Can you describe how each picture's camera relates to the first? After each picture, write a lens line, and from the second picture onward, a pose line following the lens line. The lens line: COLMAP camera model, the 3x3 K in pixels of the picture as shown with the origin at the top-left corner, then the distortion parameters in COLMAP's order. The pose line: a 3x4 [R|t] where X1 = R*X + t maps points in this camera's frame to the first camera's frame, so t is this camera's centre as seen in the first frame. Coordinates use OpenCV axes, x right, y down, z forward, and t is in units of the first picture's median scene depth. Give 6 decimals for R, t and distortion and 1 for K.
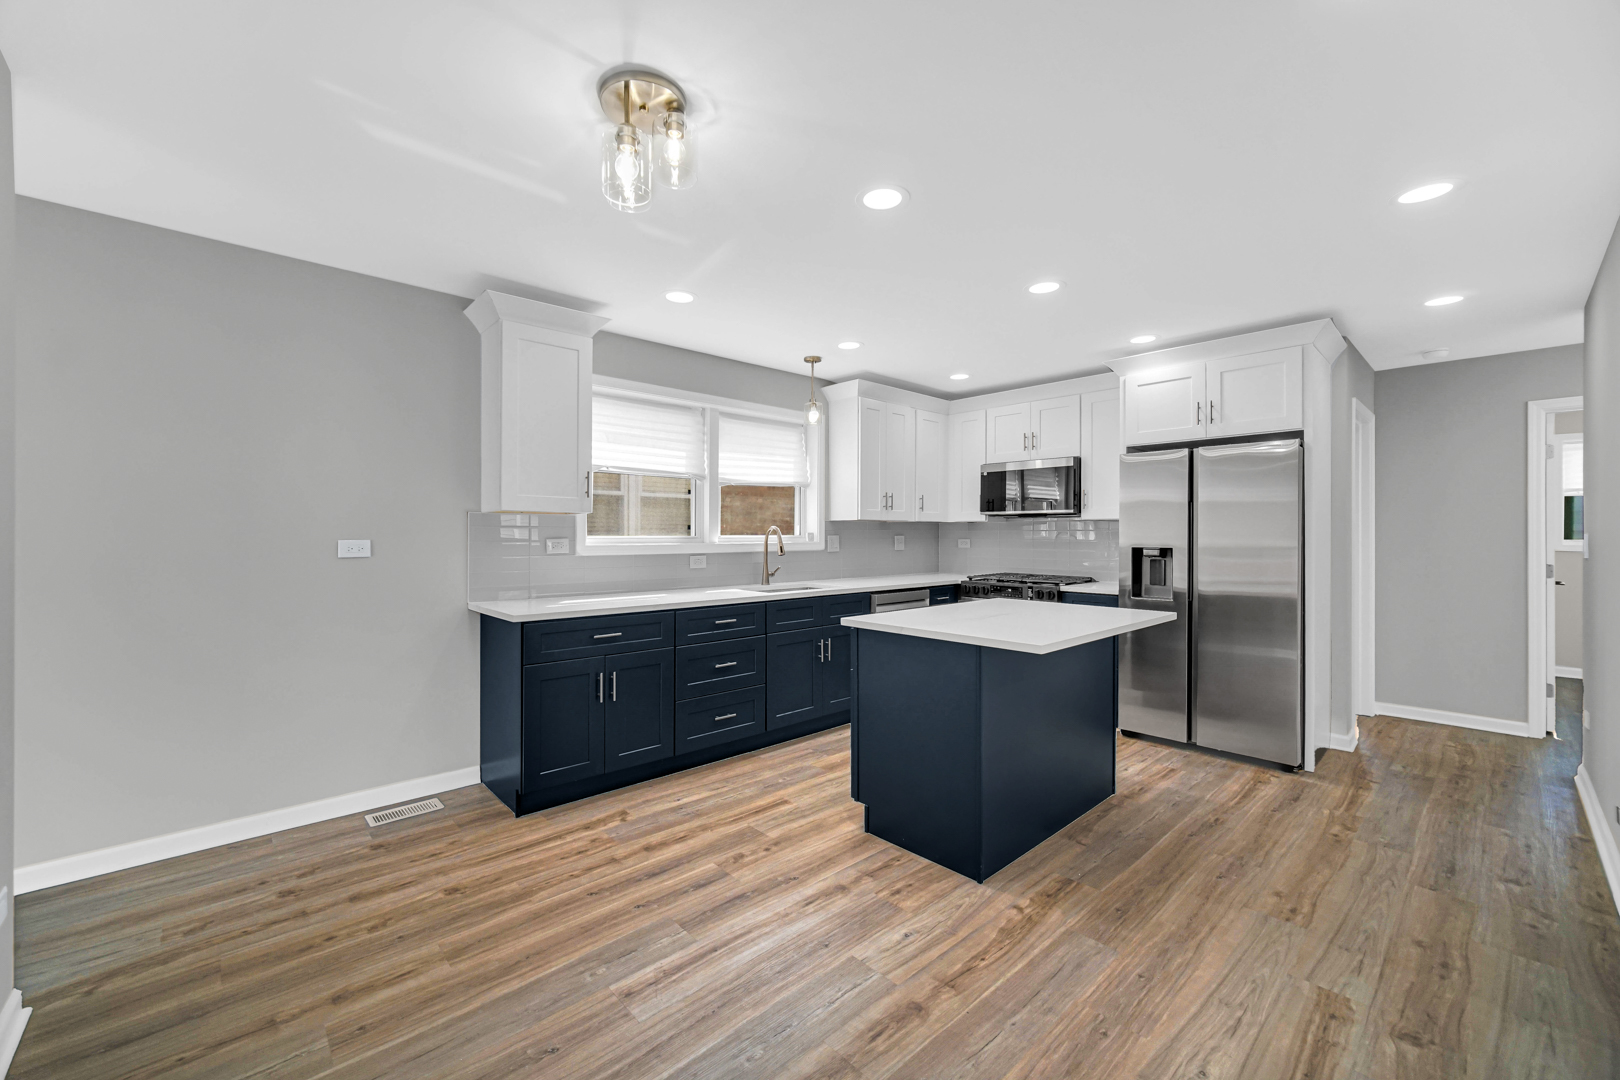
lens RADIAL K [[647.8, 0, 798.8], [0, 647.8, 534.3], [0, 0, 1]] dist [-0.000109, -0.000052]
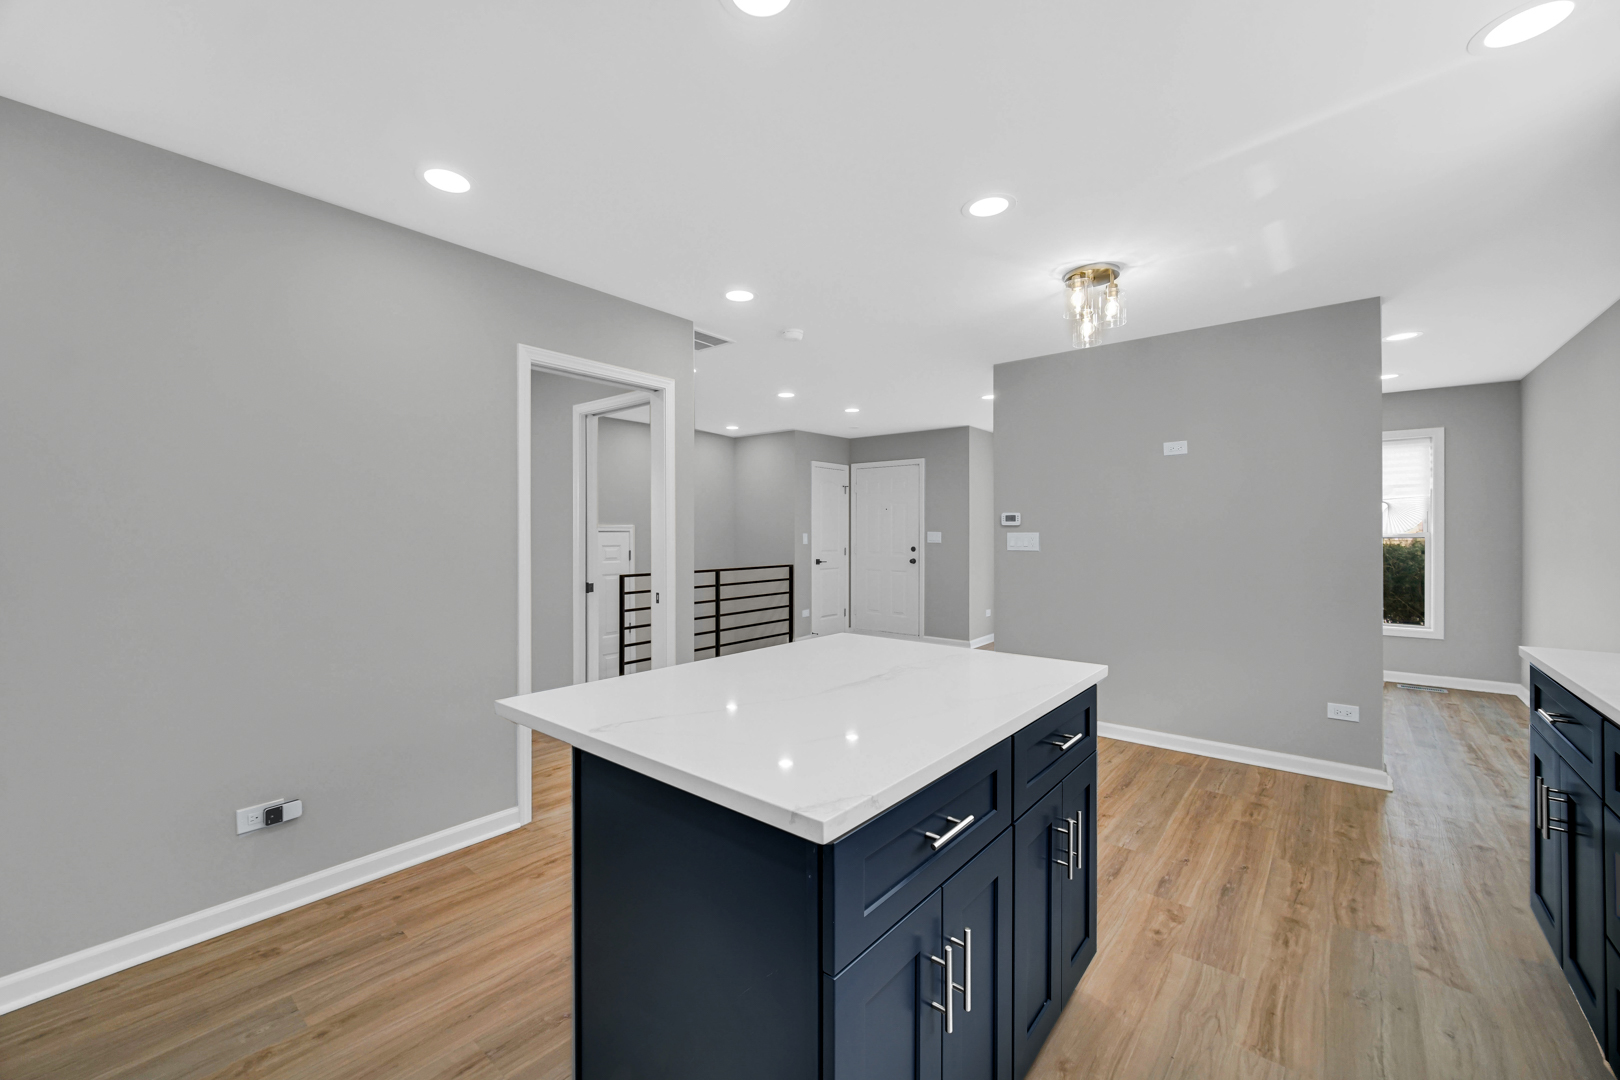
lens RADIAL K [[640.8, 0, 798.0], [0, 640.8, 537.5], [0, 0, 1]] dist [0.001019, 0.000554]
pose [[-0.992250, -0.000312, -0.124253, 0.315318], [-0.000776, 0.999993, 0.003692, 0.000510], [0.124251, 0.003760, -0.992244, 1.119086]]
